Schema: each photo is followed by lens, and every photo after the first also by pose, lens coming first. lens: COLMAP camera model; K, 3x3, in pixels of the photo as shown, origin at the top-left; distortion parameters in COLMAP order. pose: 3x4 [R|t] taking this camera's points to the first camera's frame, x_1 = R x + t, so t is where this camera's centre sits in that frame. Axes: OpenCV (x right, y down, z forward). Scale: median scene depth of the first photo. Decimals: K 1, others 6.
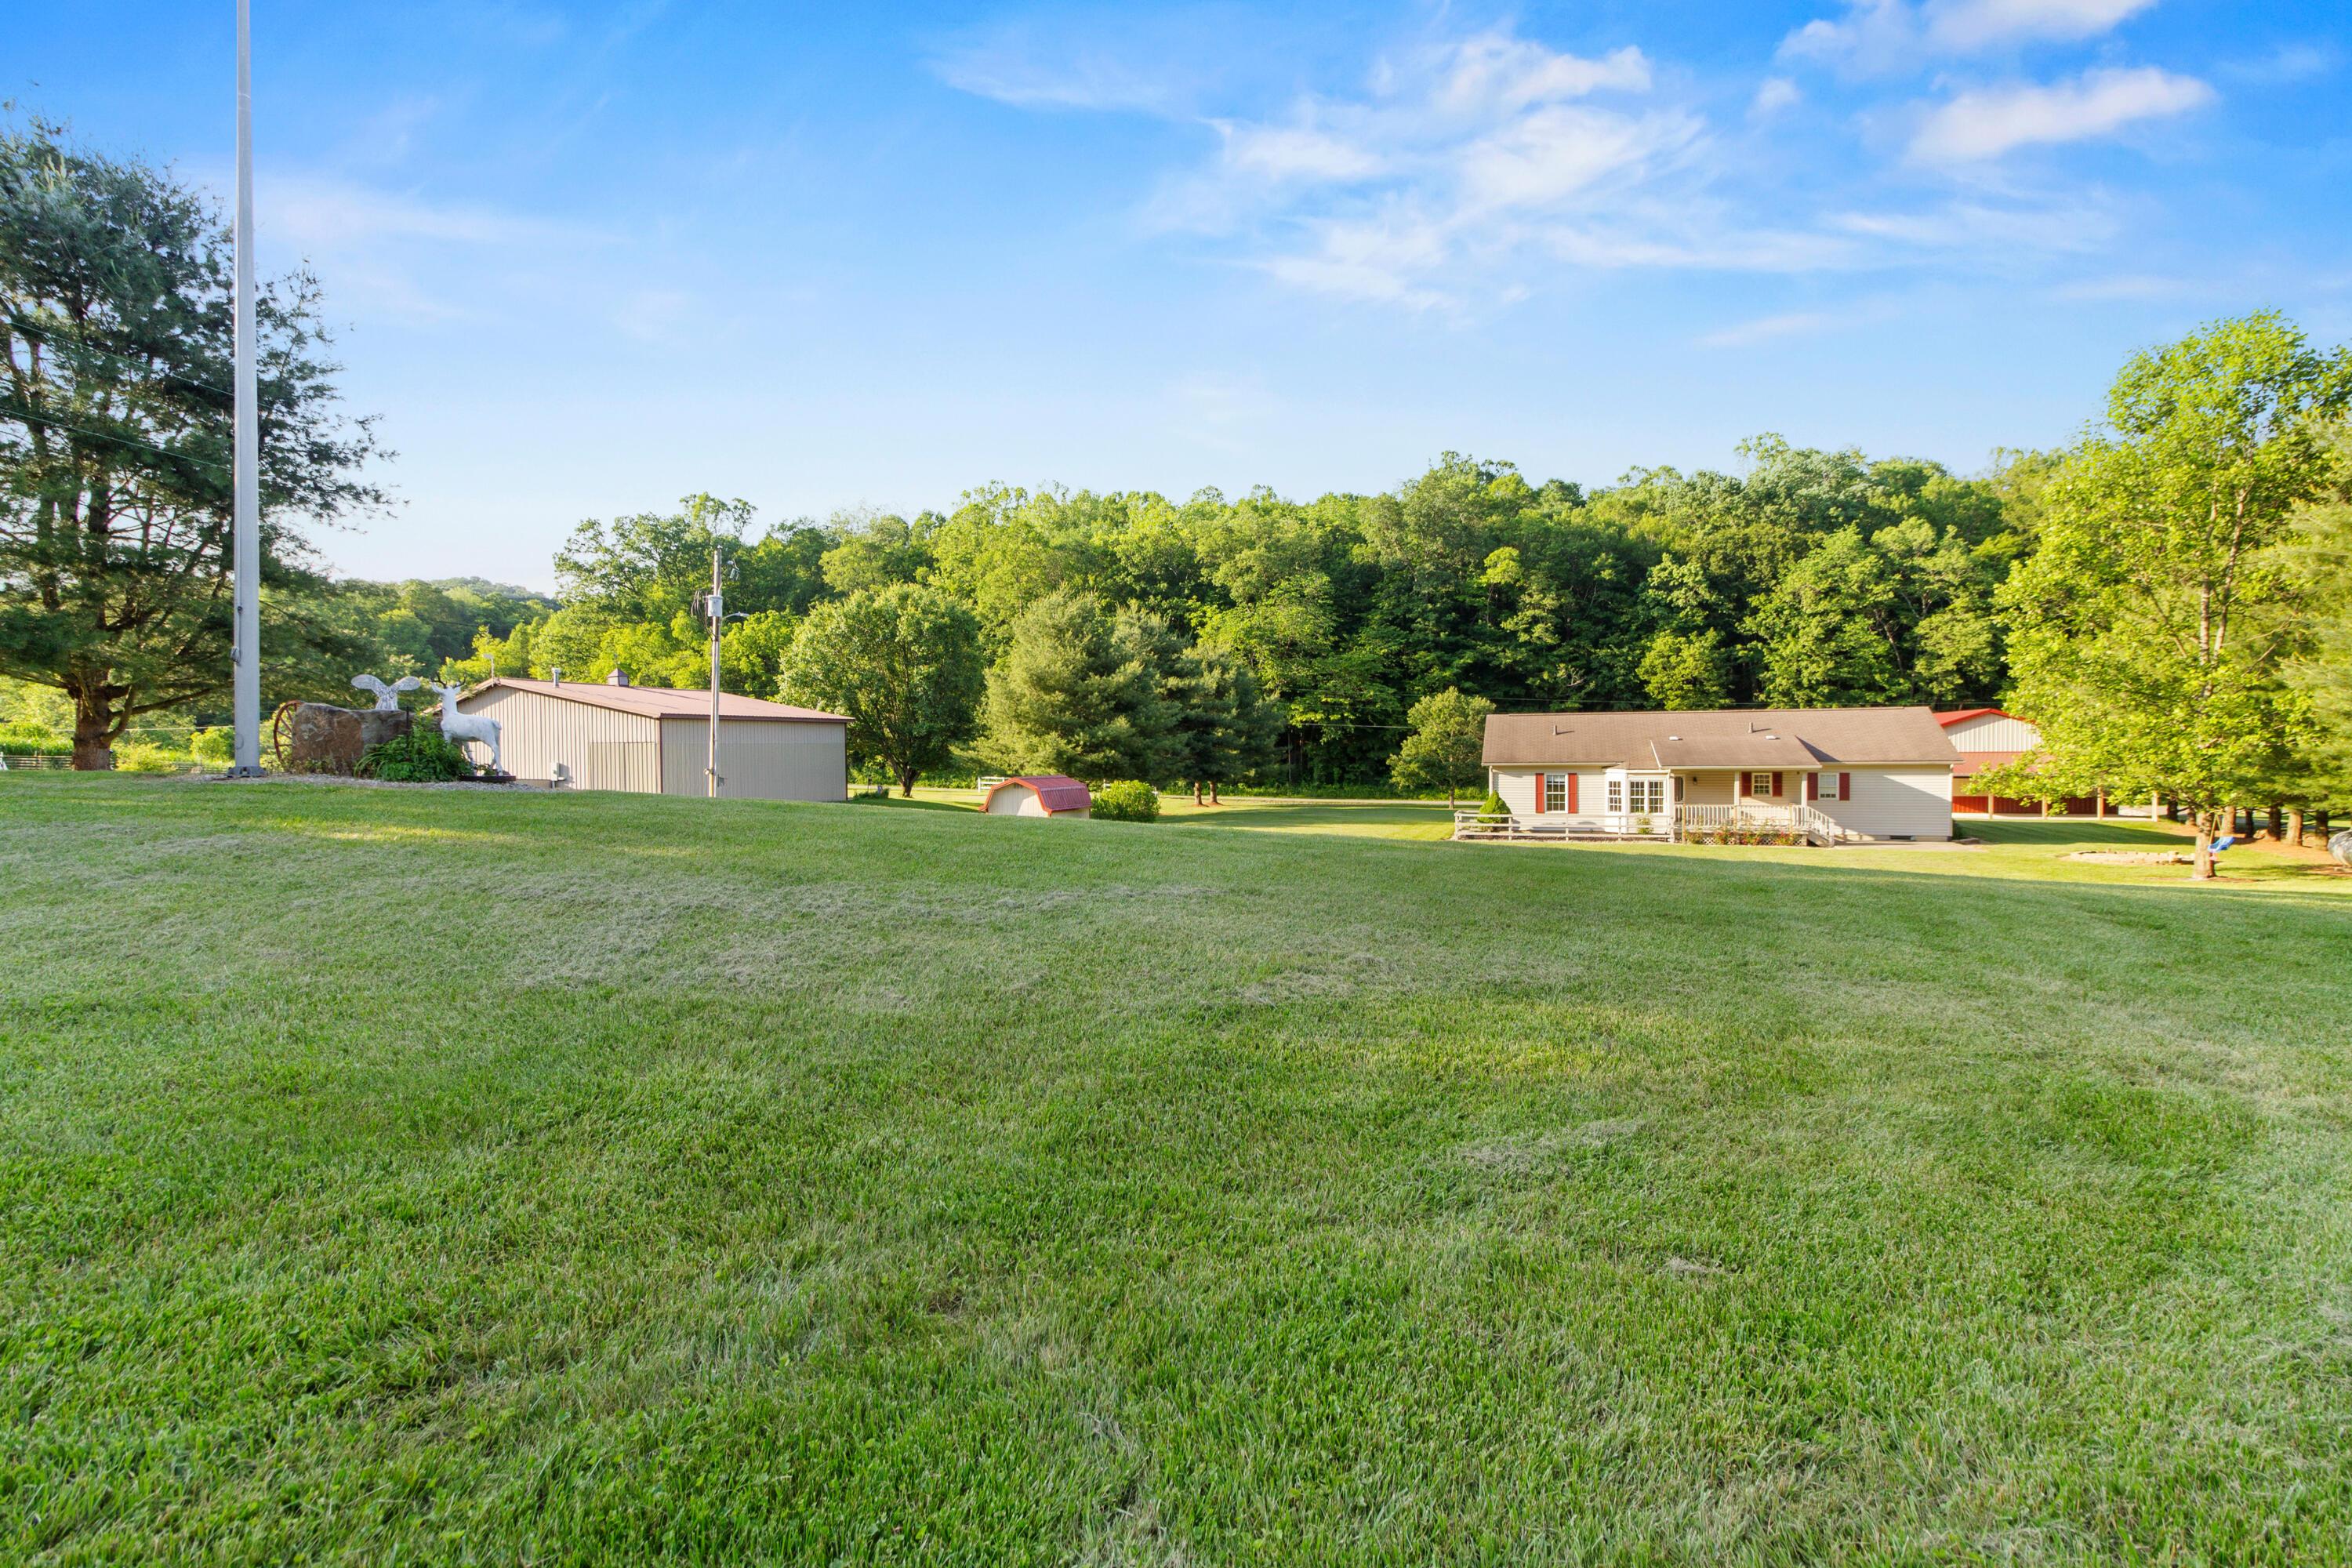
lens RADIAL K [[1124.7, 0, 1220.6], [0, 1124.7, 760.6], [0, 0, 1]] dist [0.004941, -0.002263]
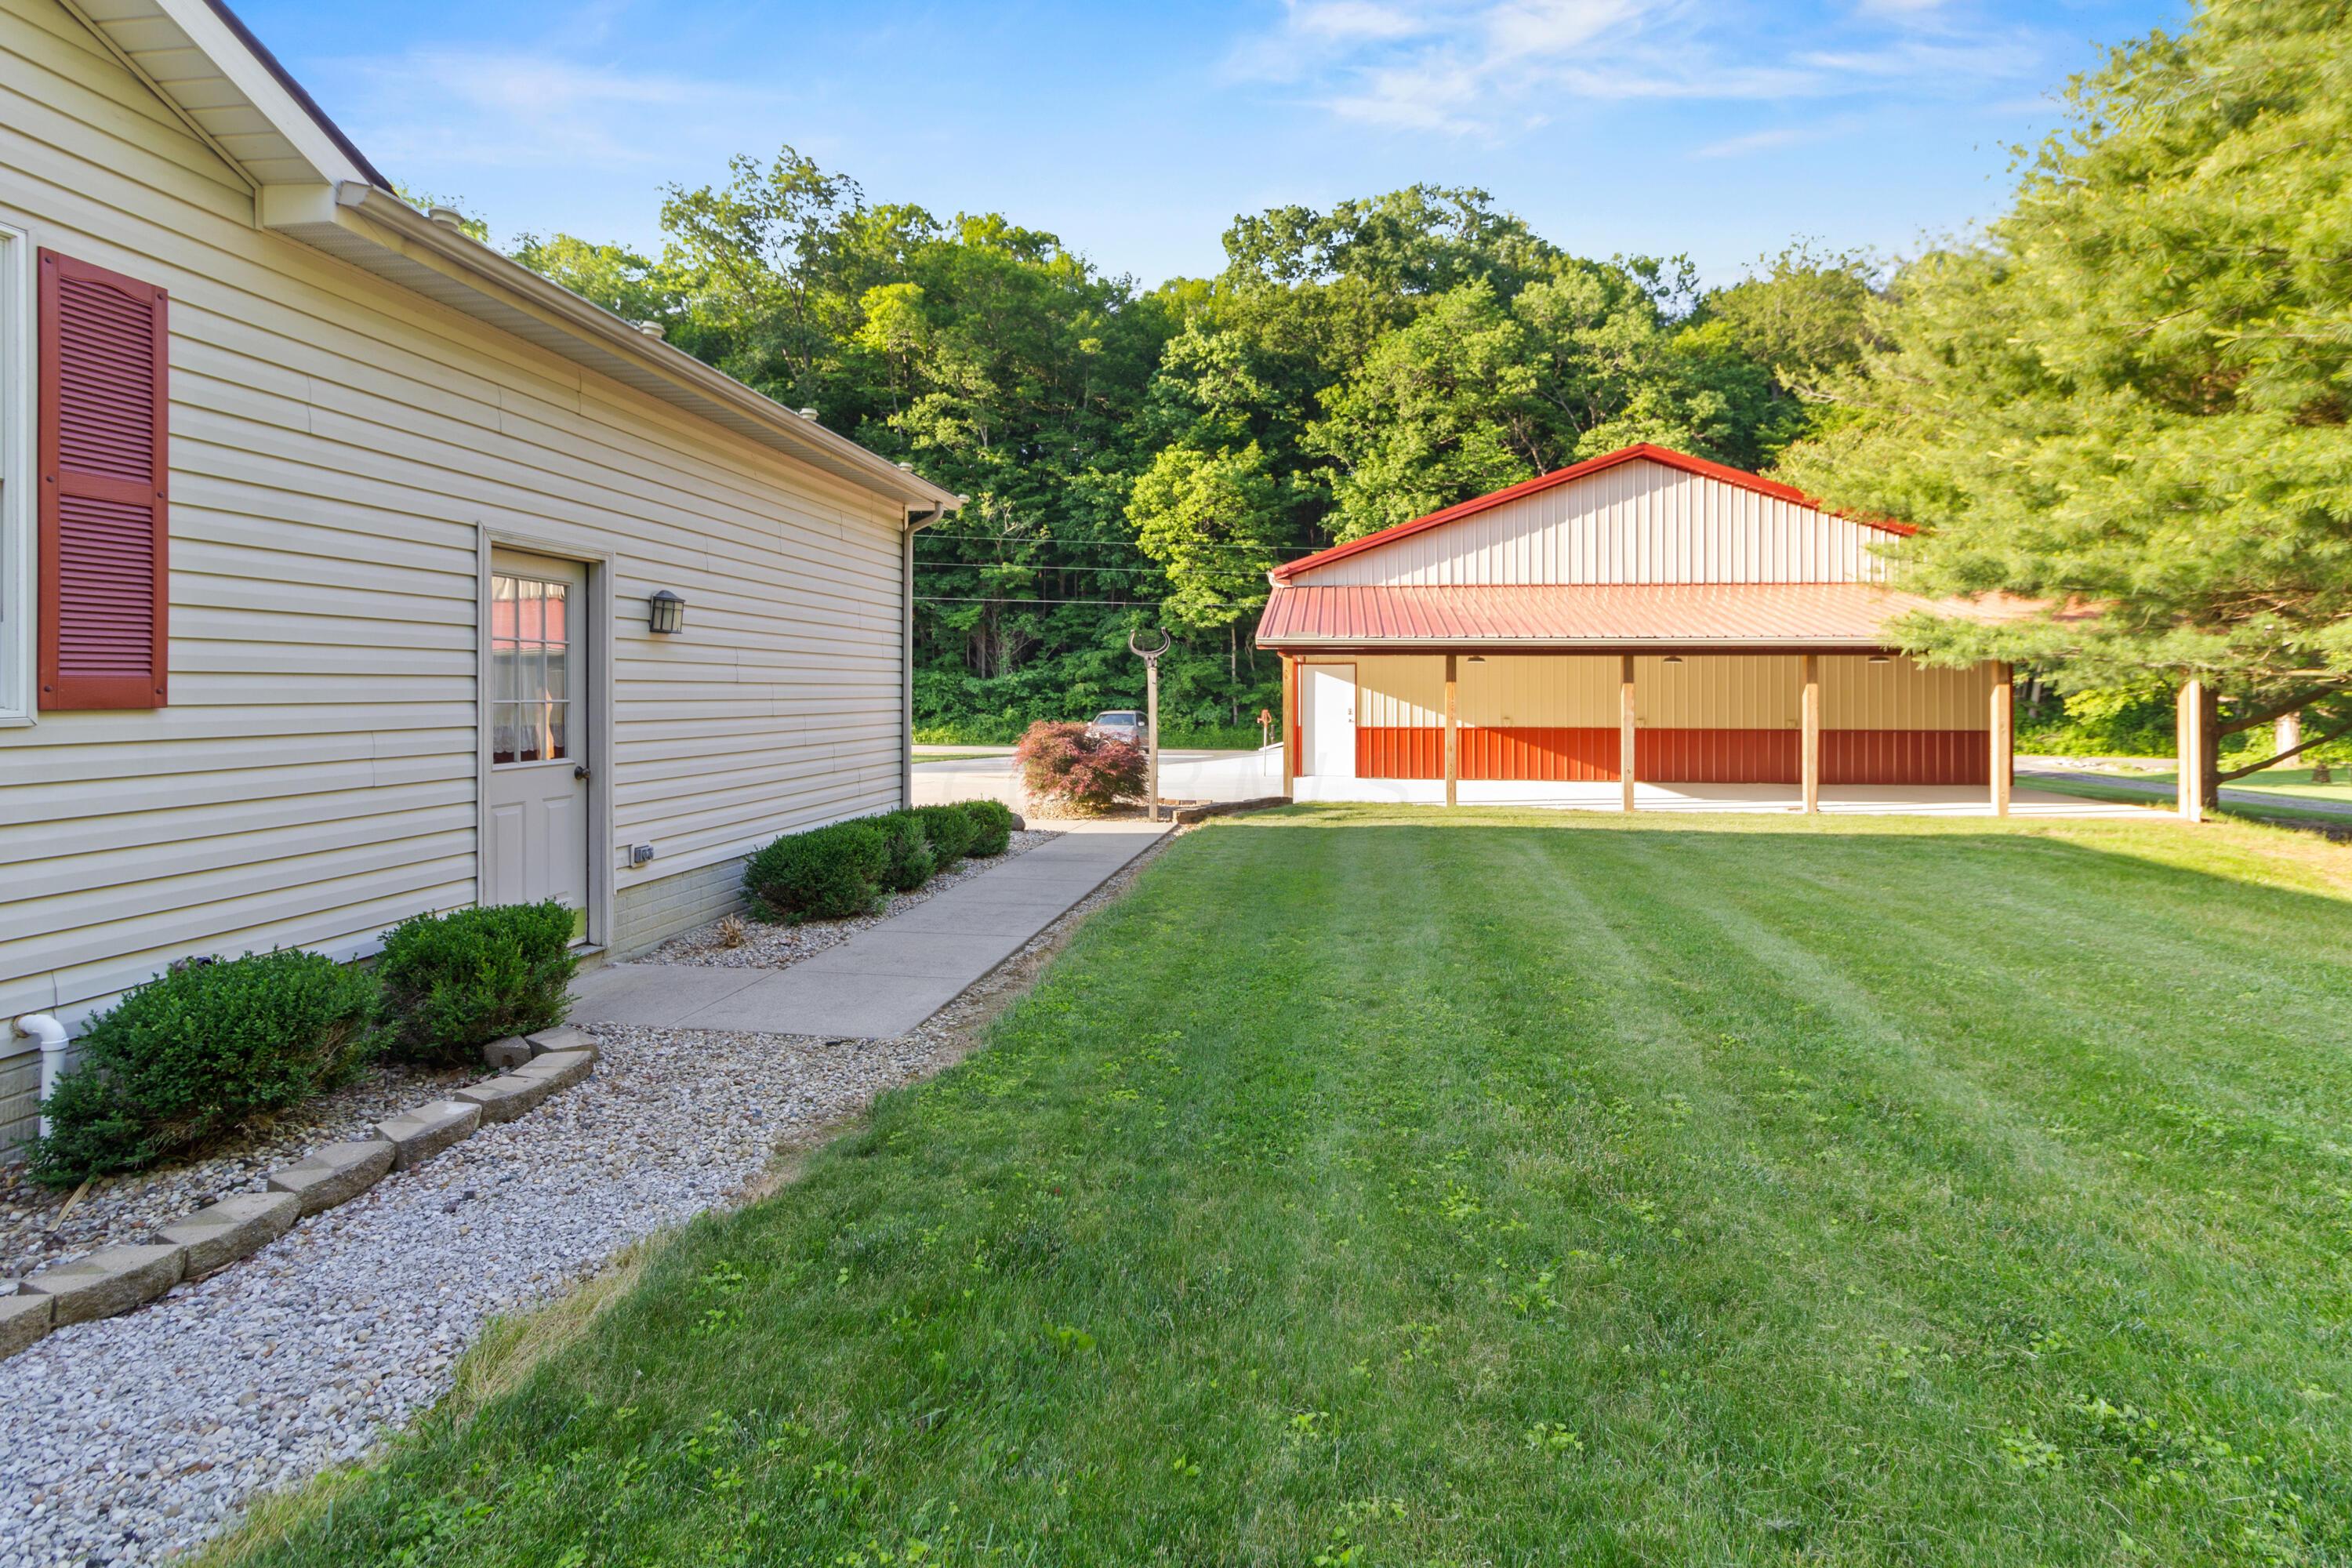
lens RADIAL K [[1124.7, 0, 1219.4], [0, 1124.7, 677.8], [0, 0, 1]] dist [0.004941, -0.002263]
pose [[0.982837, 0.013803, 0.183958, 0.316455], [-0.009588, 0.999671, -0.023781, 0.016605], [-0.184226, 0.021609, 0.982646, 0.444184]]
